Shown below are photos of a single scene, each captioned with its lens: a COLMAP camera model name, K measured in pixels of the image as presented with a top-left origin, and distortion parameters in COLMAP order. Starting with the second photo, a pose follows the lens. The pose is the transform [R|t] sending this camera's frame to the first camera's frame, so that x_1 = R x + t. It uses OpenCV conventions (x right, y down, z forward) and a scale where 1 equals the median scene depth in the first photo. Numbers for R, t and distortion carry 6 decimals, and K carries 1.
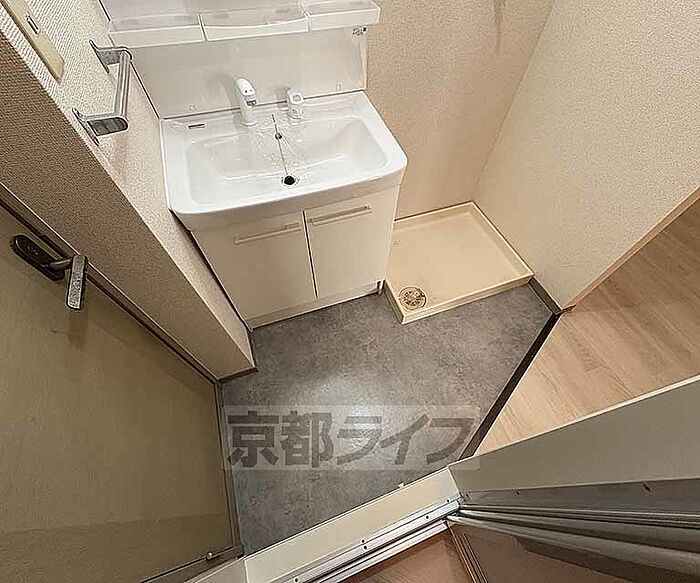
lens RADIAL K [[311.4, 0, 355.4], [0, 311.4, 291.3], [0, 0, 1]] dist [-0.000418, 0.001837]
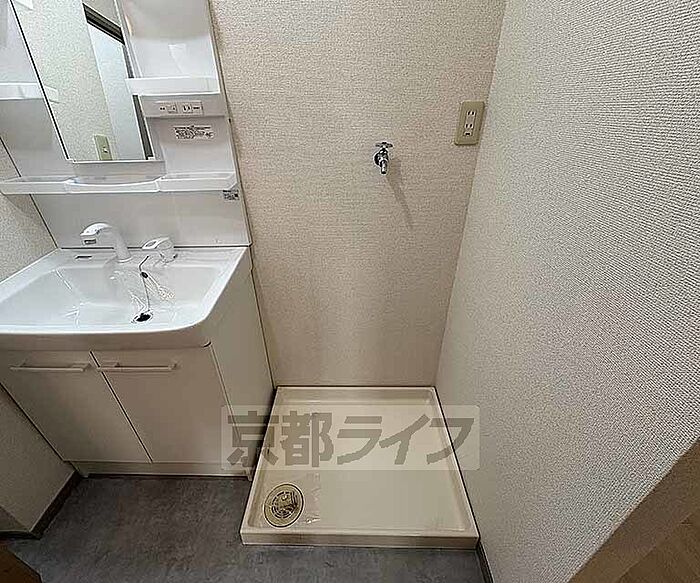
lens RADIAL K [[311.4, 0, 346.8], [0, 311.4, 292.6], [0, 0, 1]] dist [-0.000418, 0.001837]
pose [[0.927422, 0.148401, -0.343314, 0.680738], [-0.280138, 0.883801, -0.374726, -0.245522], [0.247812, 0.443704, 0.861229, 0.312828]]
